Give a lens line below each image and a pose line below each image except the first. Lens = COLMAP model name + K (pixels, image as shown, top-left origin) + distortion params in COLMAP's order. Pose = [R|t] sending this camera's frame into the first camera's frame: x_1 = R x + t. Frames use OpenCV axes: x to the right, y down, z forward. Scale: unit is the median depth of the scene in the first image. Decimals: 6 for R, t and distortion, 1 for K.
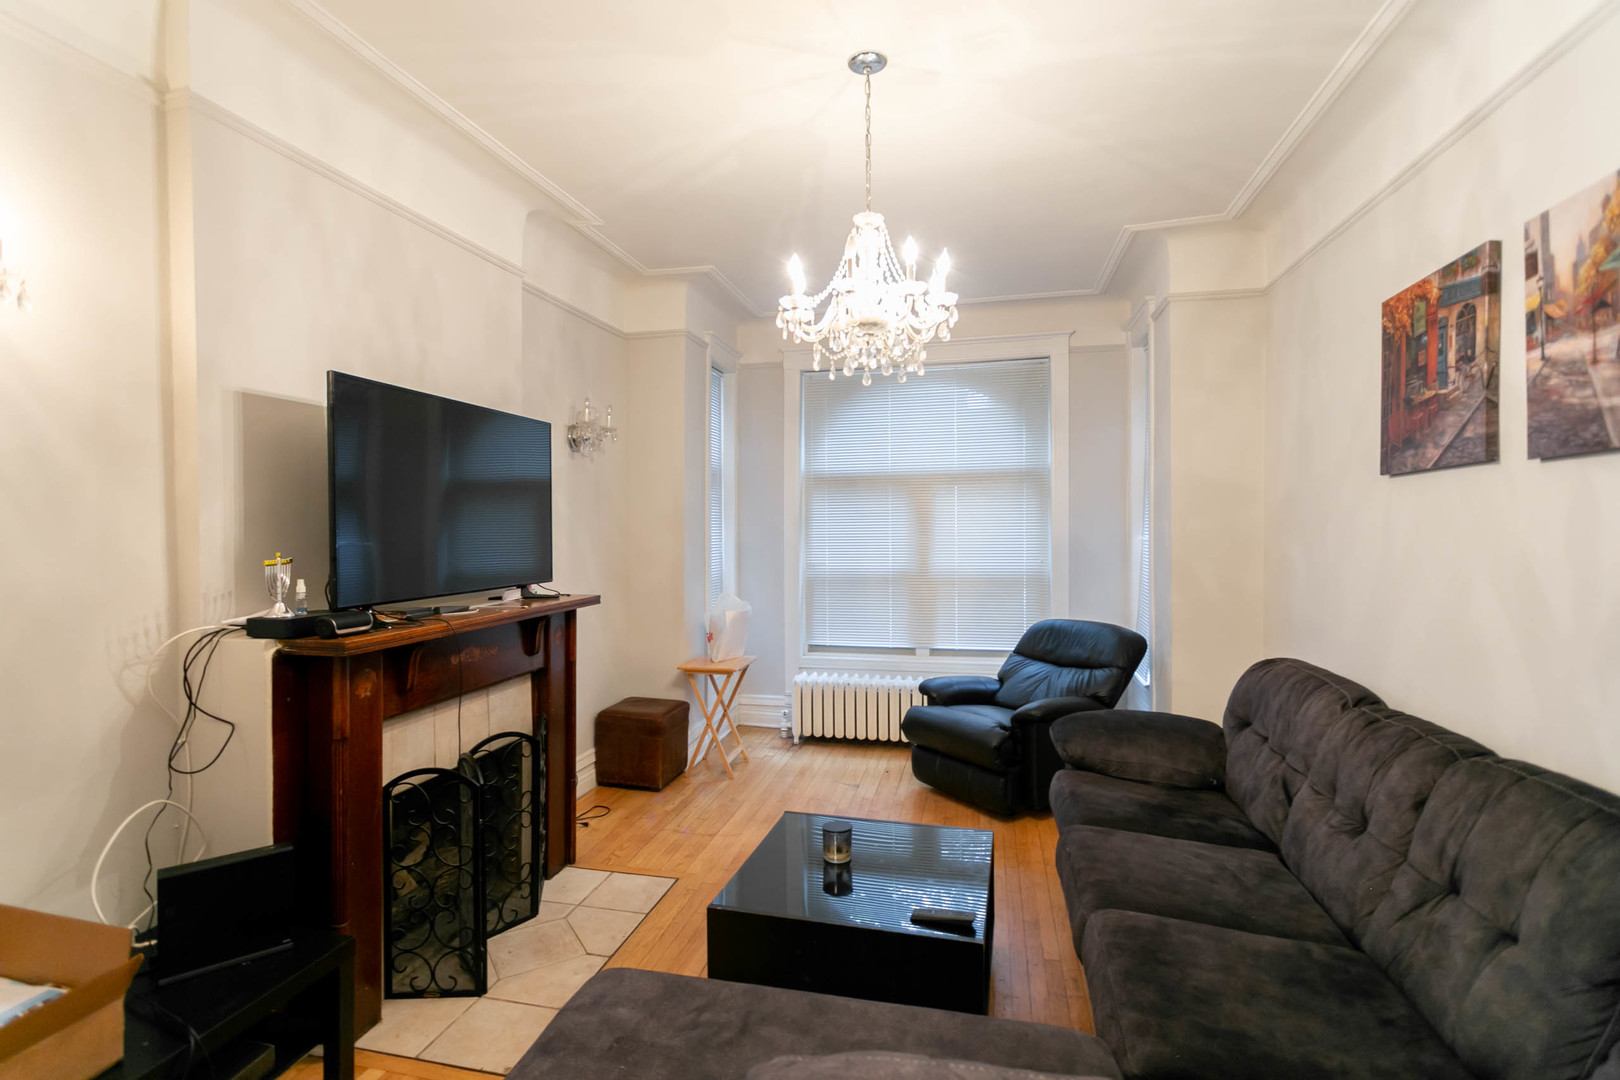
lens RADIAL K [[787.8, 0, 801.8], [0, 787.8, 530.0], [0, 0, 1]] dist [0.001581, 0.000101]
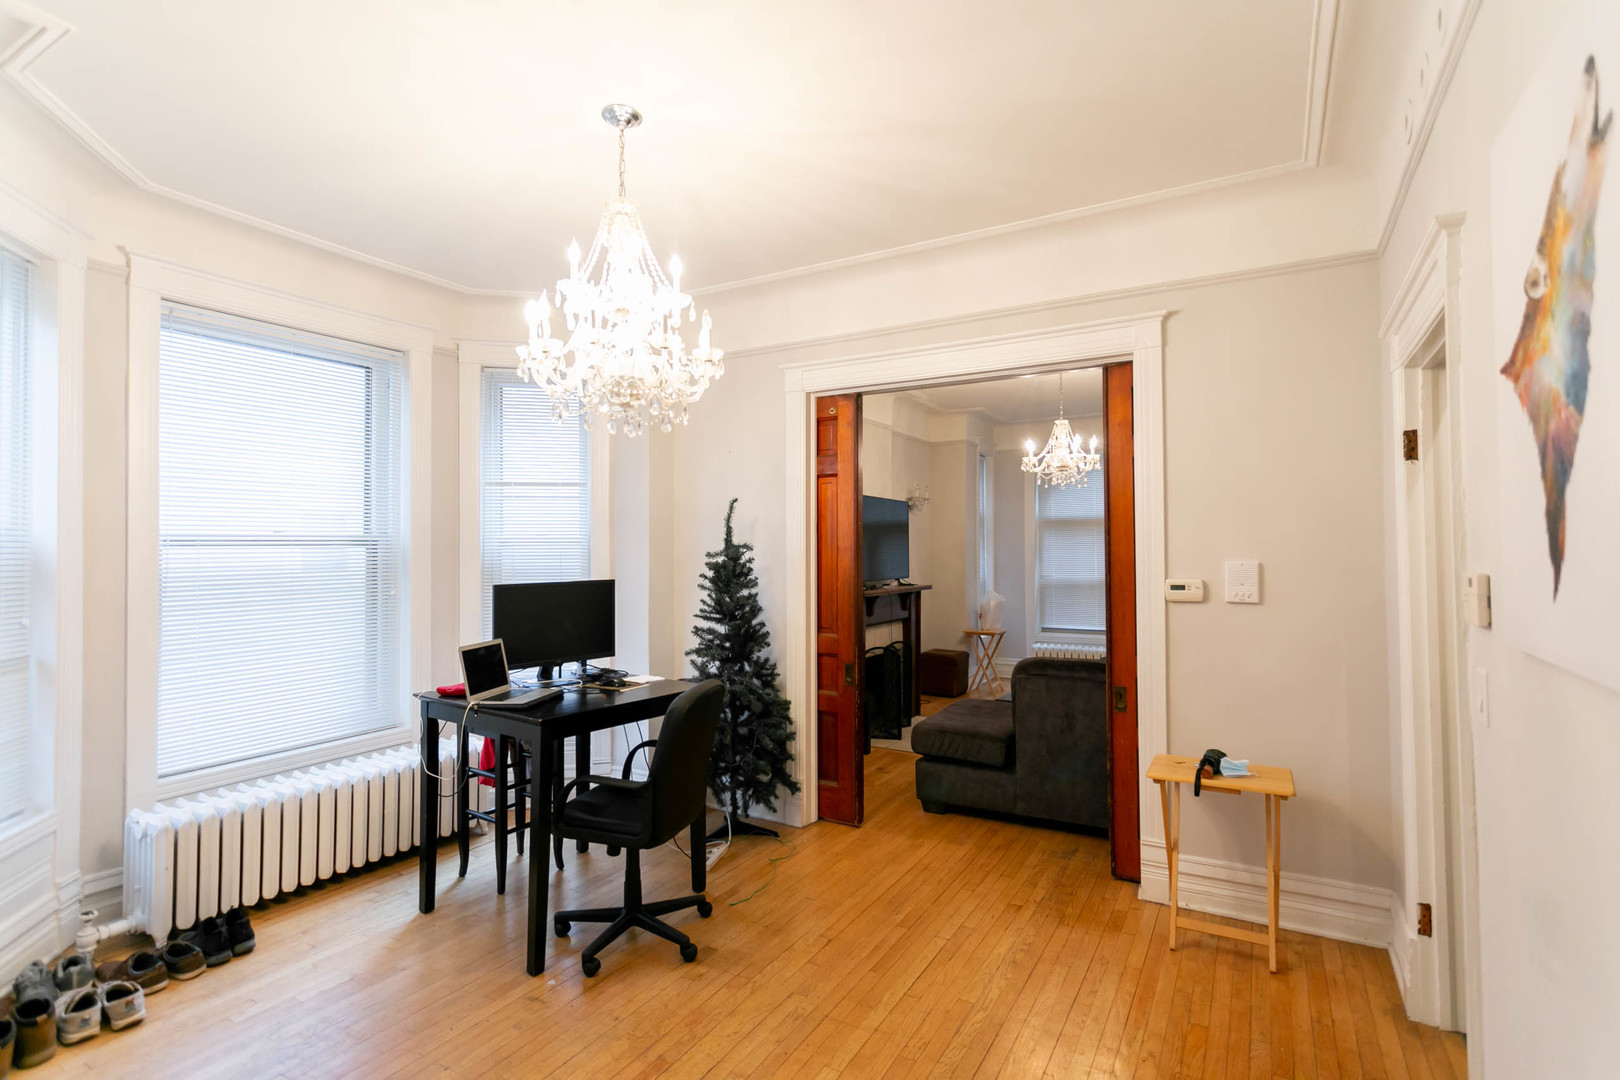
lens RADIAL K [[787.8, 0, 810.3], [0, 787.8, 529.7], [0, 0, 1]] dist [0.001581, 0.000101]
pose [[0.959102, -0.006211, -0.282992, 0.020830], [-0.003825, 0.999384, -0.034896, 0.013191], [0.283035, 0.034551, 0.958487, -1.071015]]
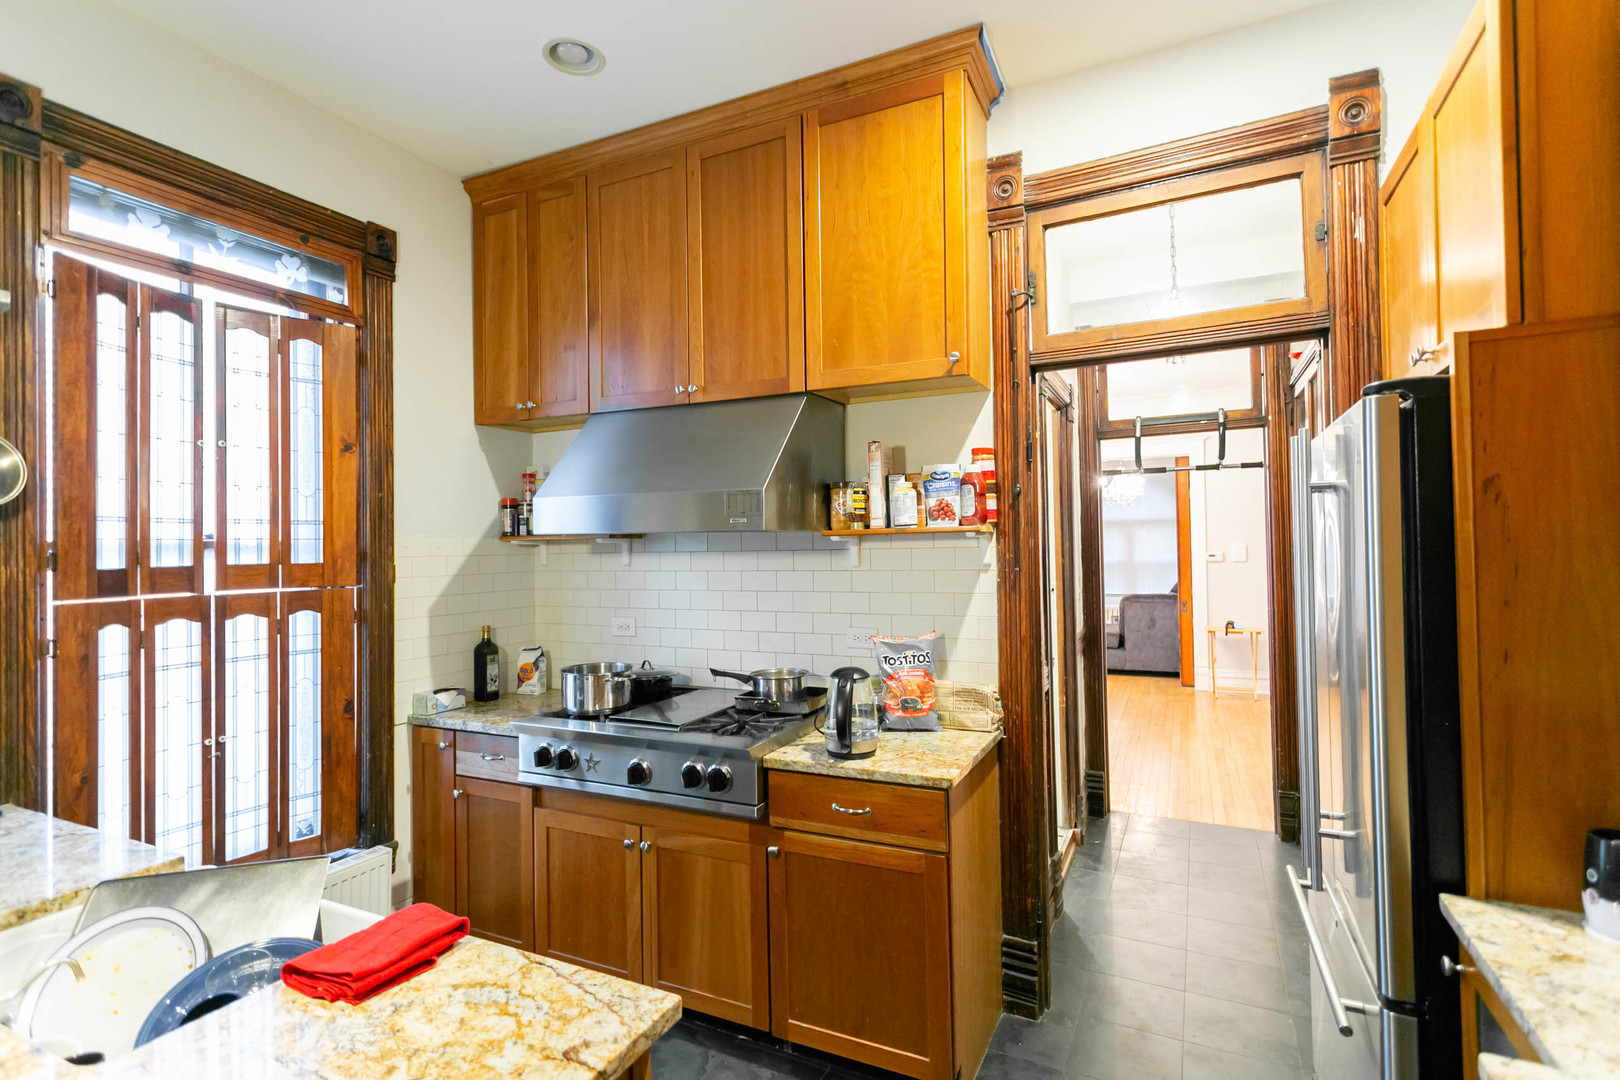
lens RADIAL K [[787.8, 0, 806.0], [0, 787.8, 538.7], [0, 0, 1]] dist [0.001581, 0.000101]
pose [[0.975648, -0.011720, -0.219030, -0.907269], [0.007032, 0.999730, -0.022168, 0.072384], [0.219230, 0.020088, 0.975466, -3.764276]]
